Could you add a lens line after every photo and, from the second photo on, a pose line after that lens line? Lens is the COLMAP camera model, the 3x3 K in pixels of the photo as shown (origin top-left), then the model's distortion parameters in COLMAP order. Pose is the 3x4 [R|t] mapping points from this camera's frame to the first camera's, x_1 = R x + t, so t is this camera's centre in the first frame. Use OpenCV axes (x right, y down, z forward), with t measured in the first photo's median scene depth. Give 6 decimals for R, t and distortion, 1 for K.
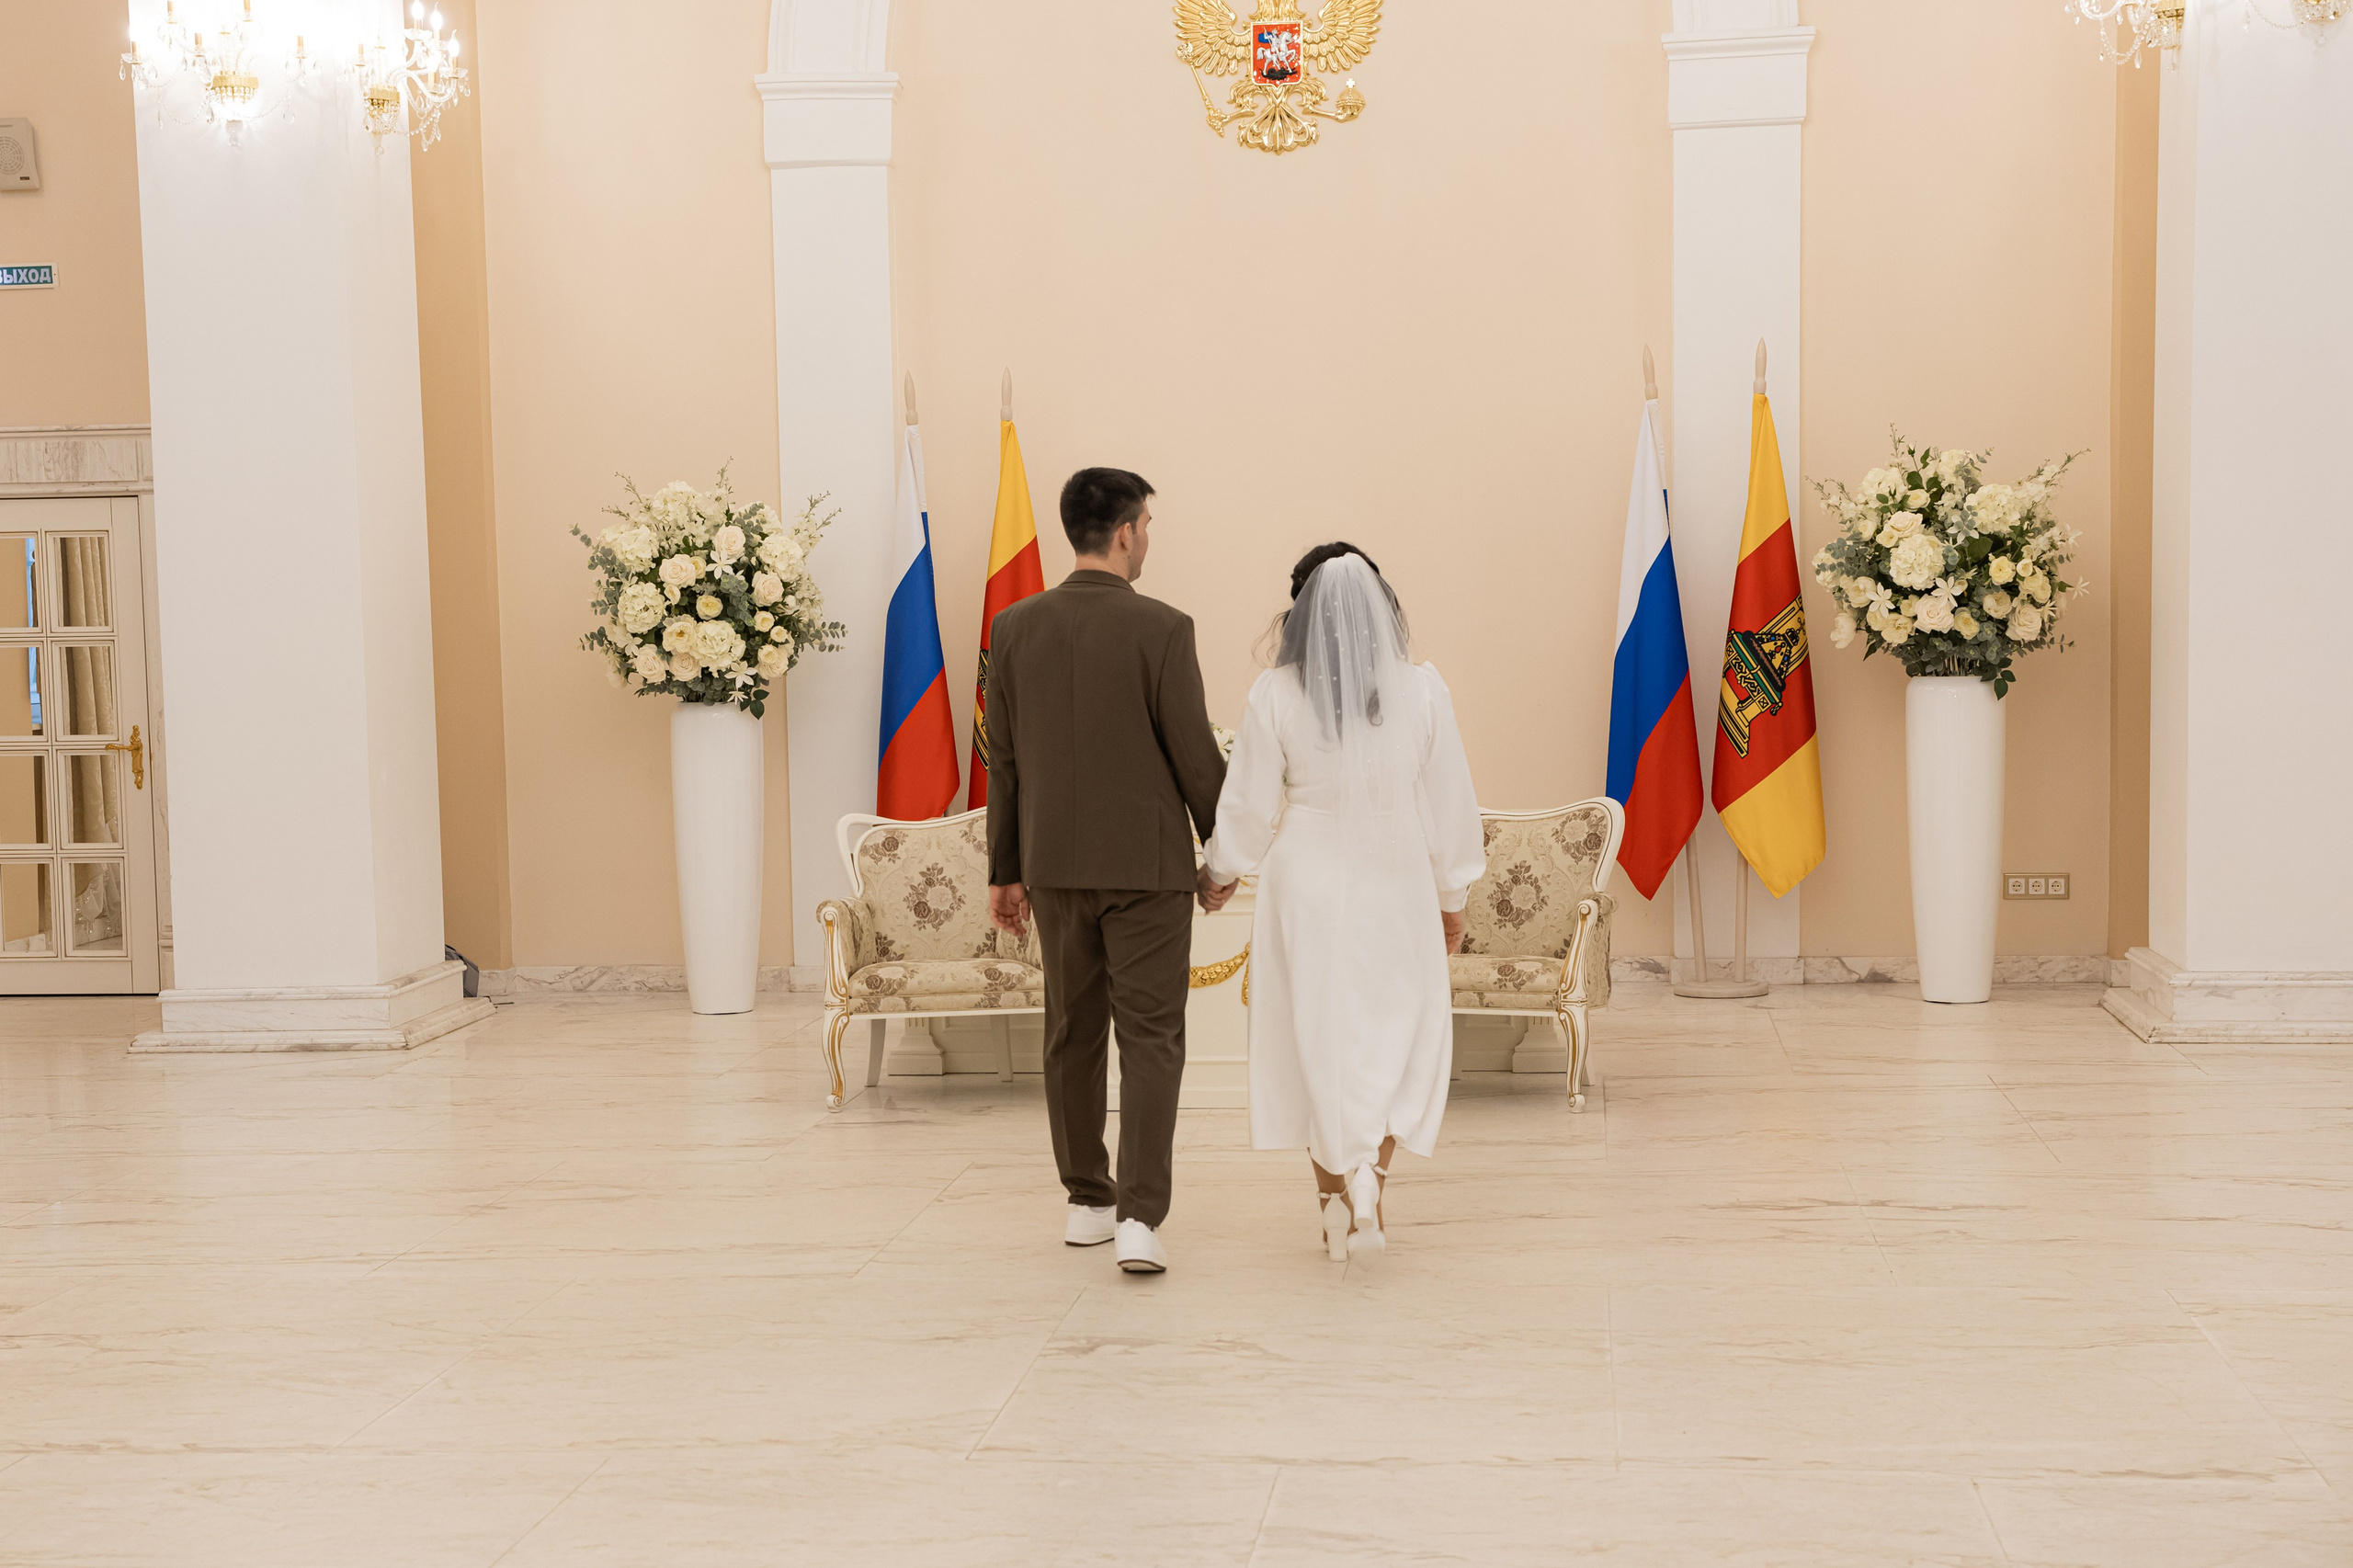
lens RADIAL K [[3333.2, 0, 1188.5], [0, 3333.2, 800.9], [0, 0, 1]] dist [-0.001415, 0.000000]
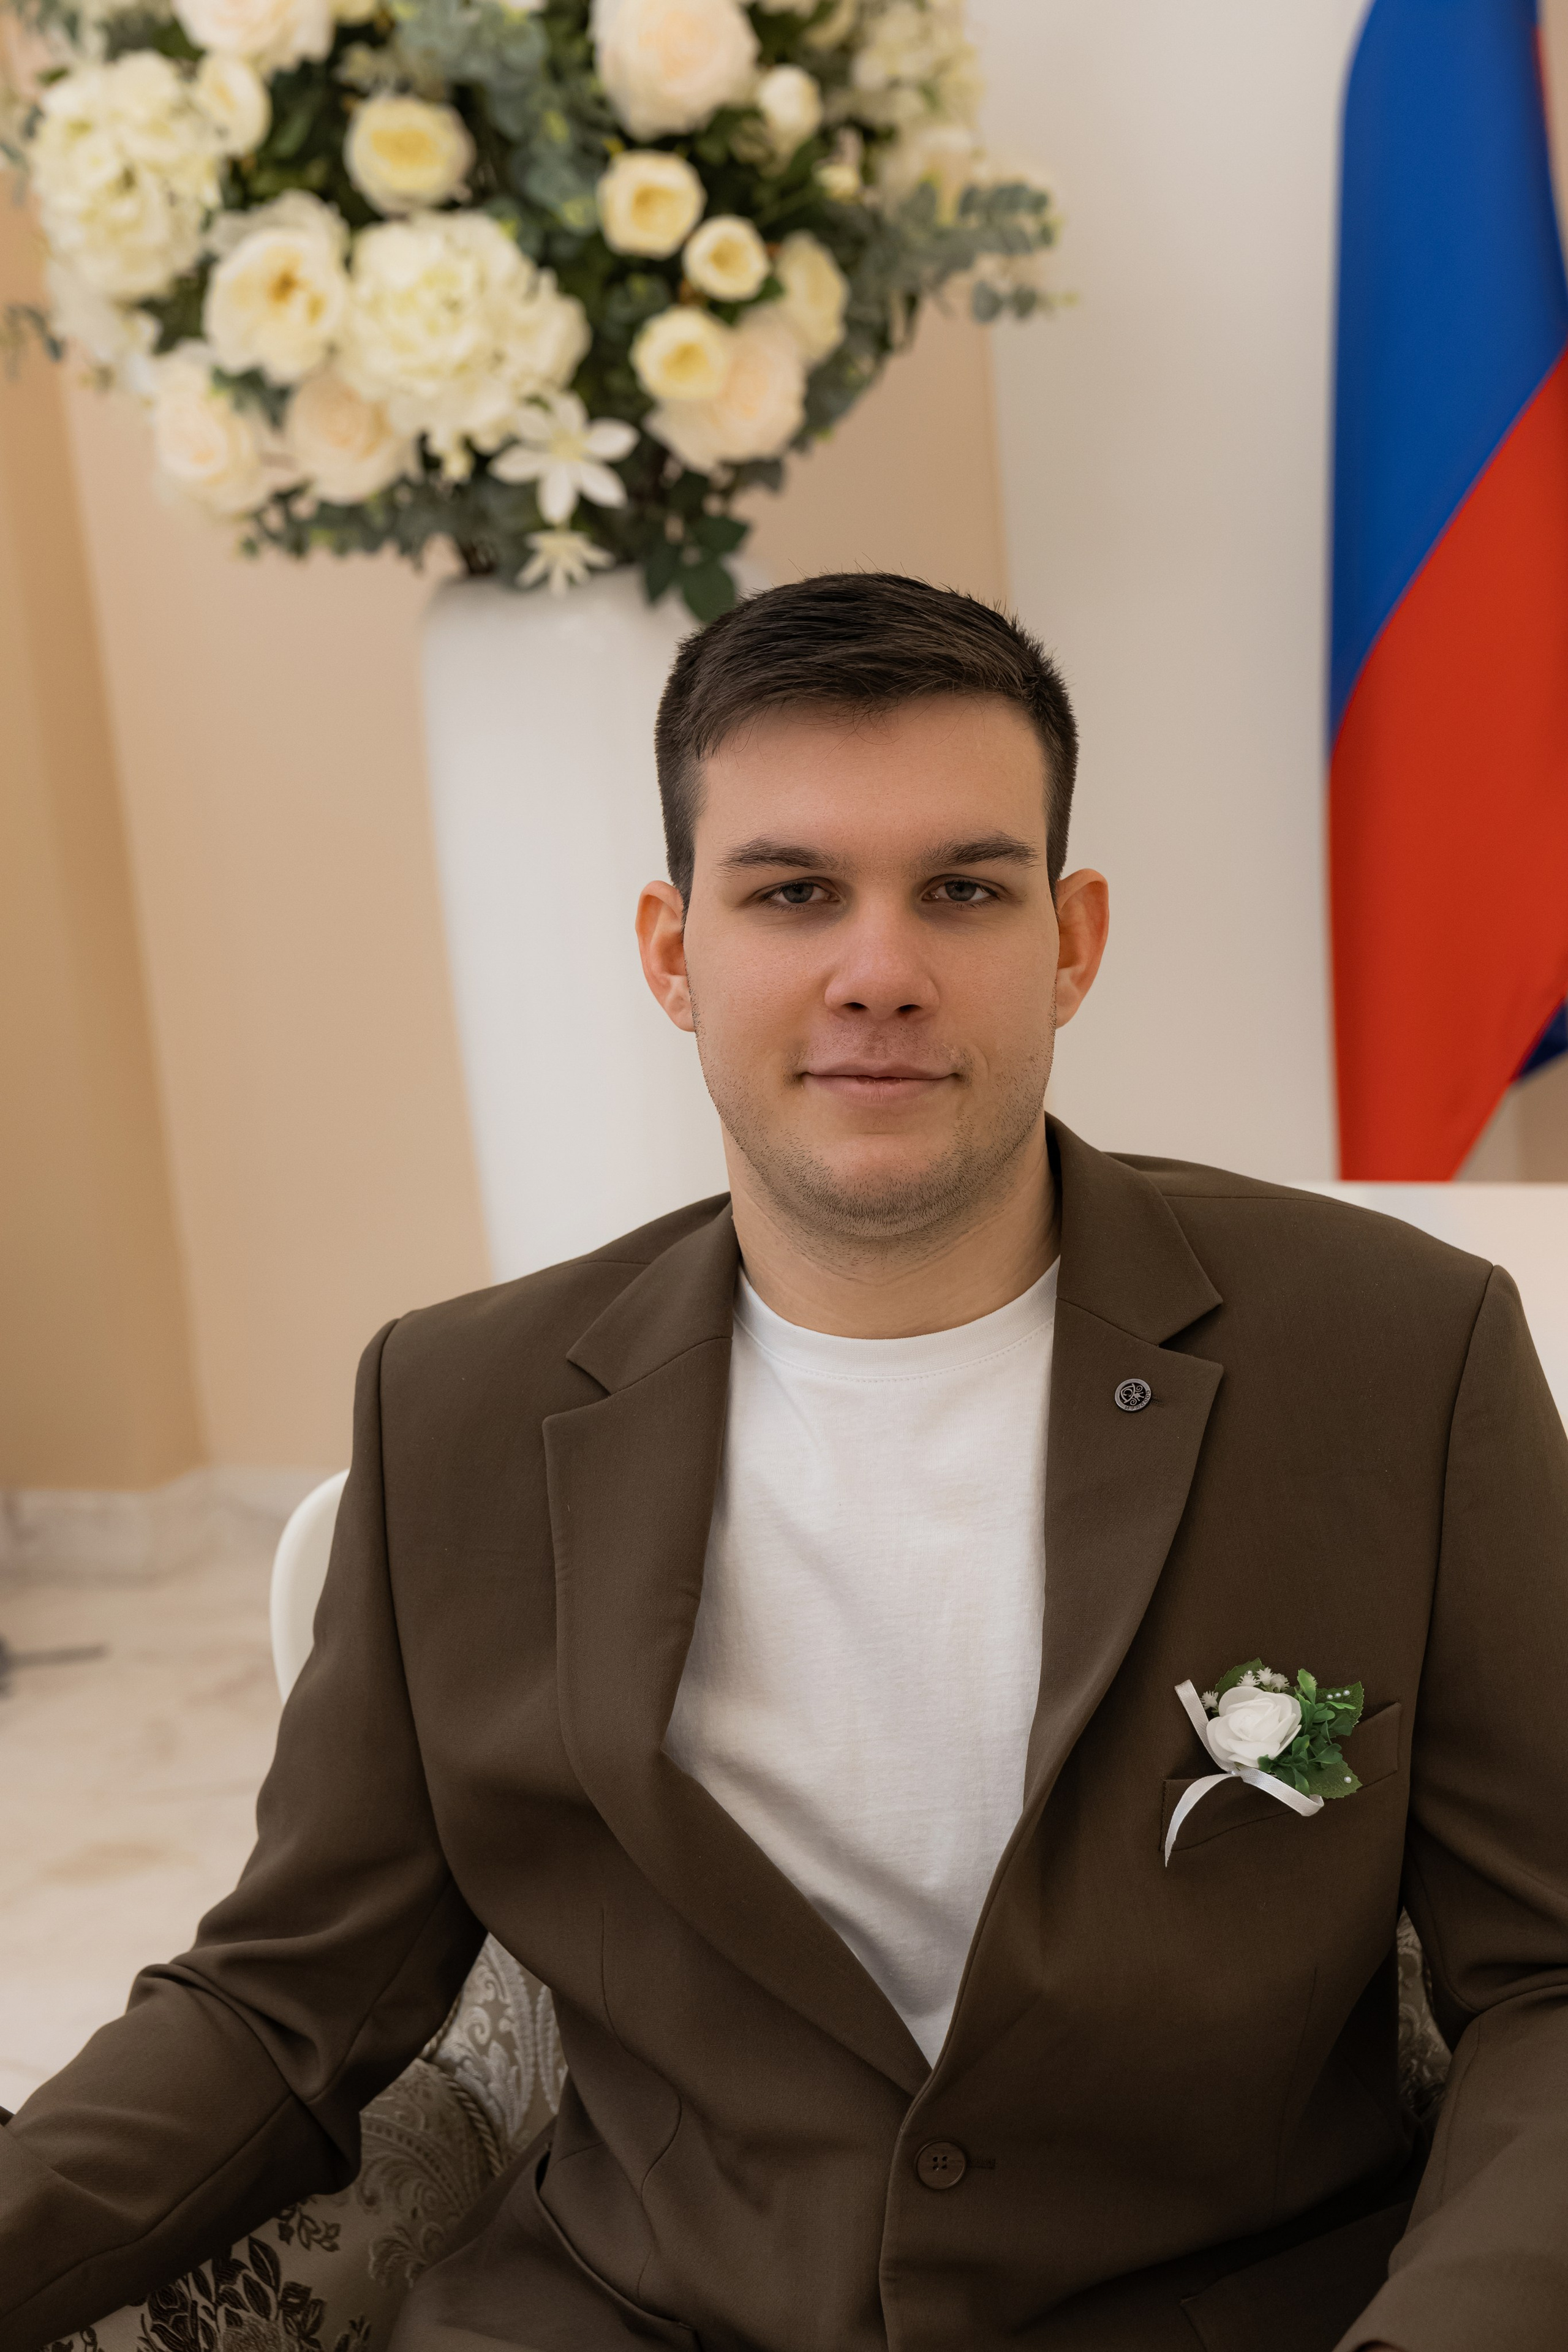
lens RADIAL K [[4509.1, 0, 801.4], [0, 4509.1, 1189.8], [0, 0, 1]] dist [0.256577, 0.000000]
pose [[0.933357, 0.002667, -0.358941, -0.010066], [0.052551, 0.988182, 0.143992, -0.032481], [0.355083, -0.153259, 0.922186, 0.716277]]
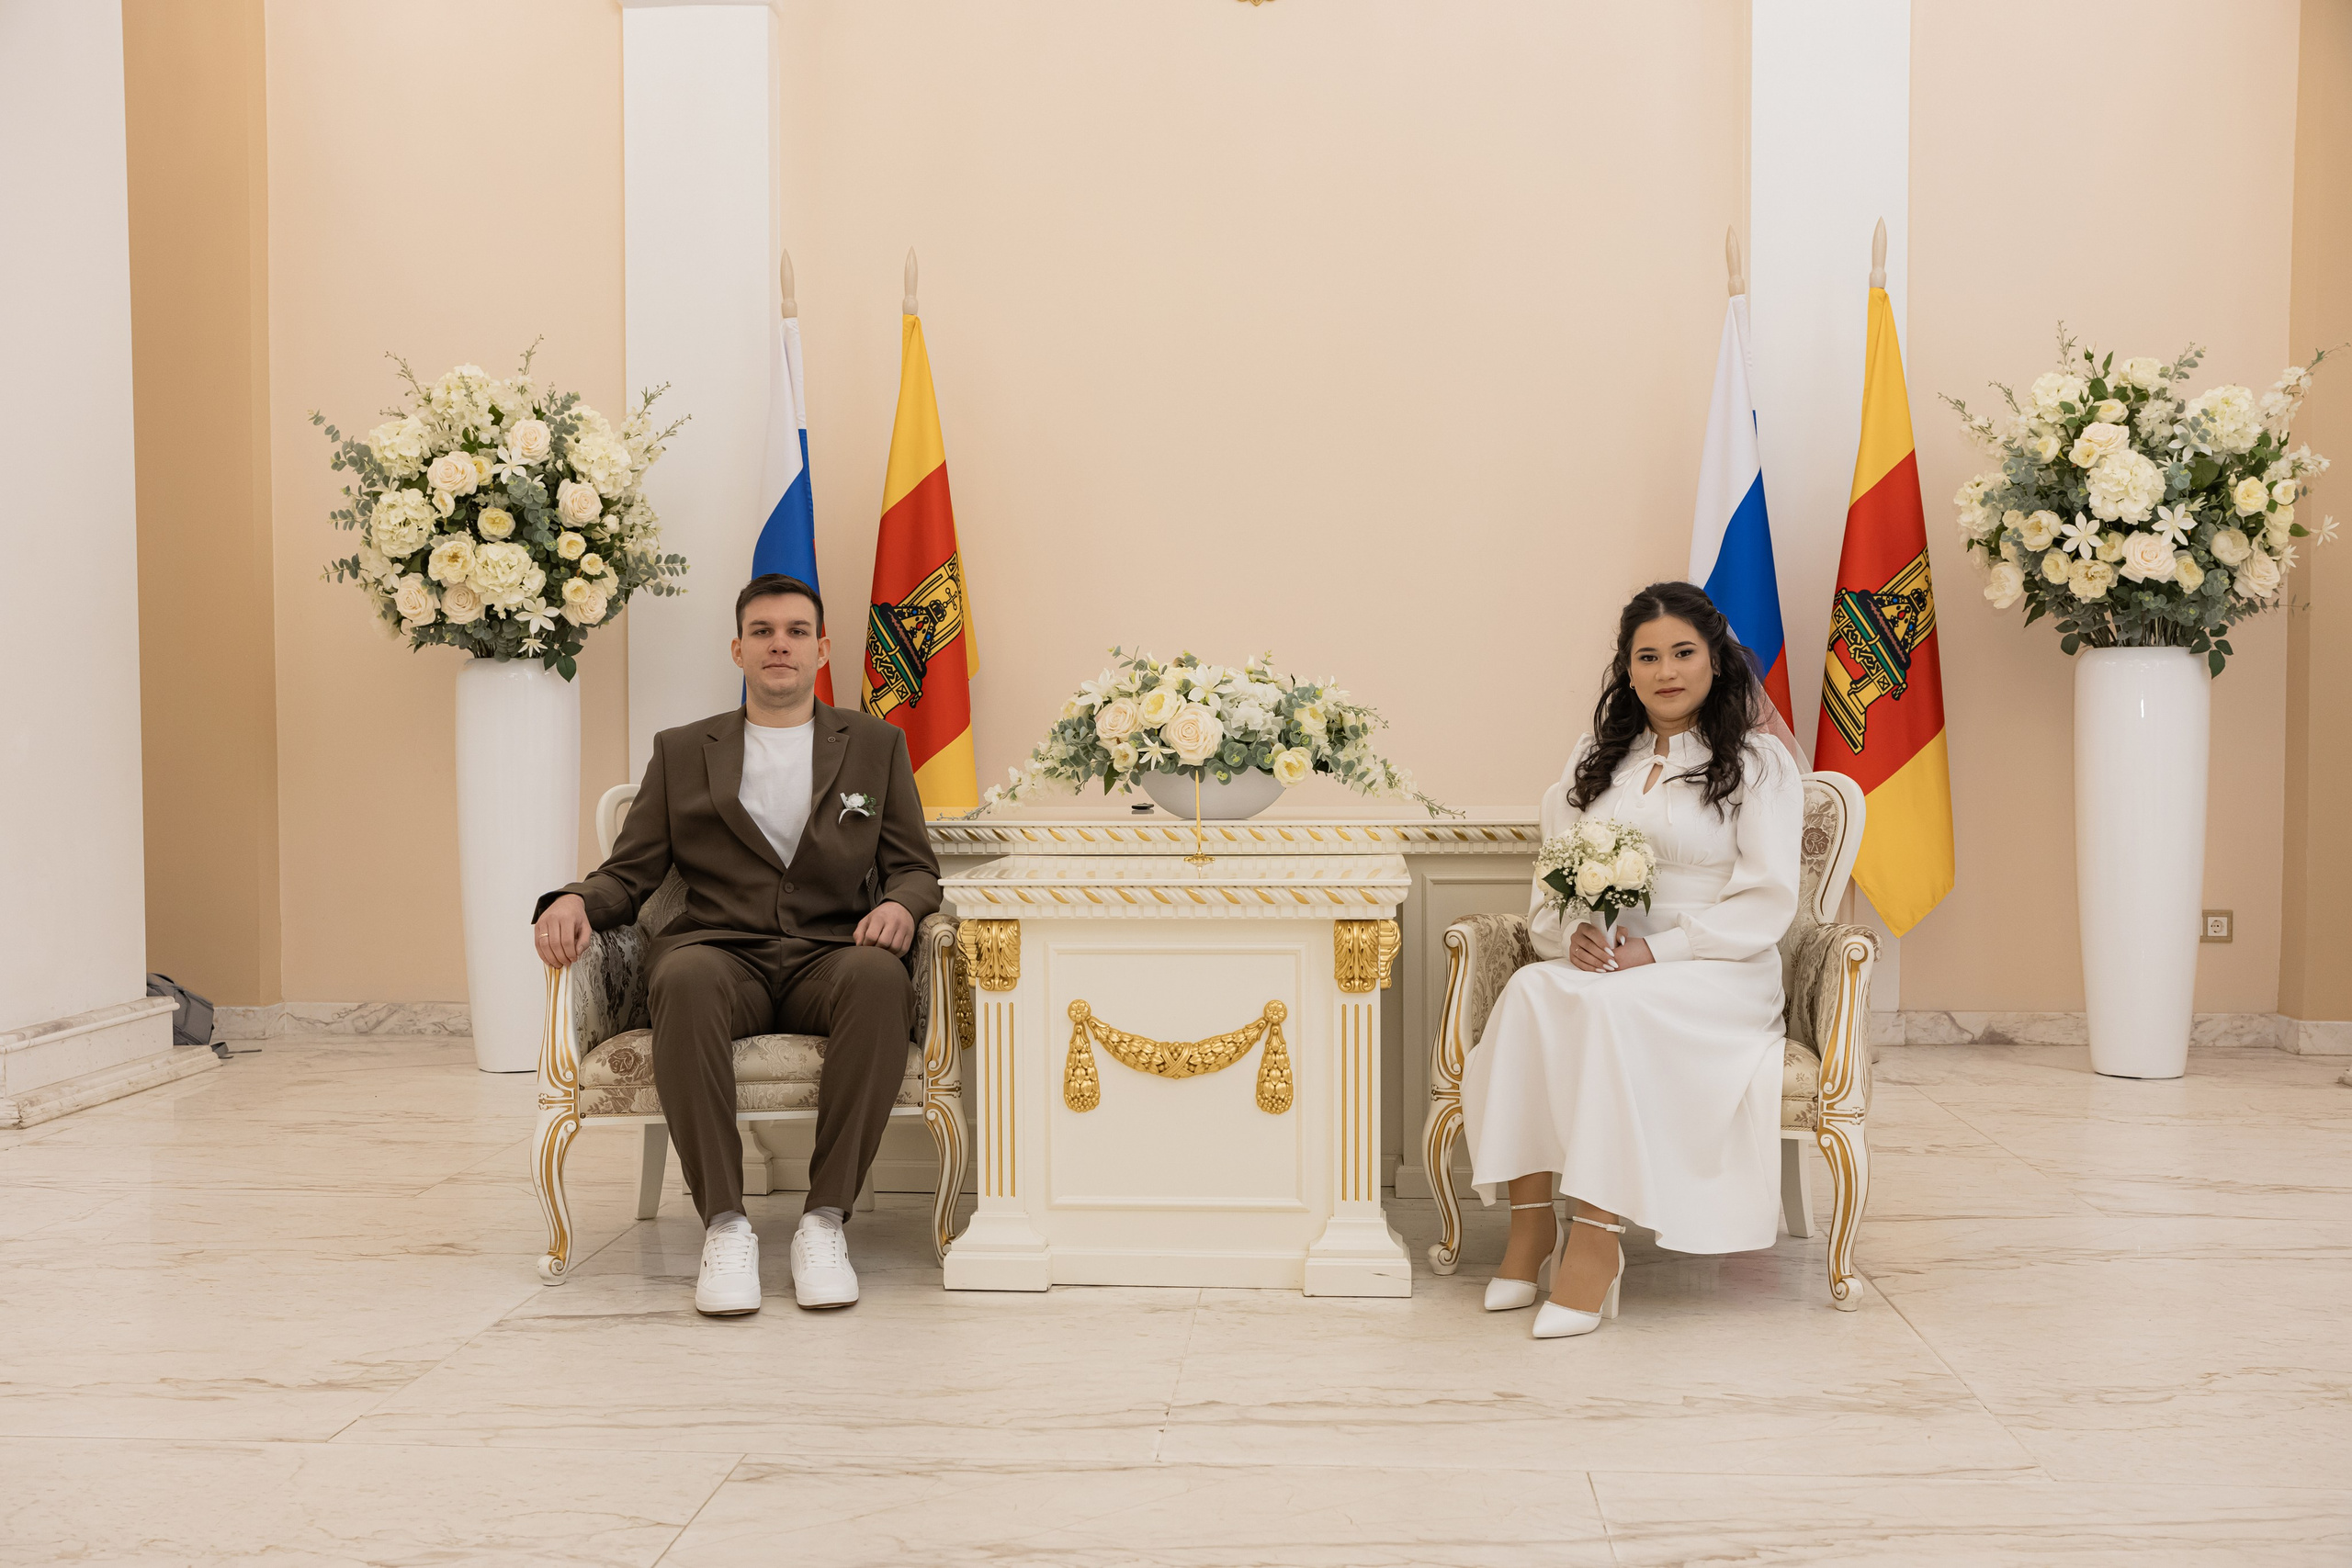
lens RADIAL K [[2279.1, 0, 1197.7], [0, 2279.1, 786.7], [0, 0, 1]] dist [-0.010453, 0.000000]
pose [[0.998716, 0.016104, 0.048025, -0.011520], [-0.014449, 0.999297, -0.034605, 0.015315], [-0.048549, 0.033866, 0.998246, 0.488562]]
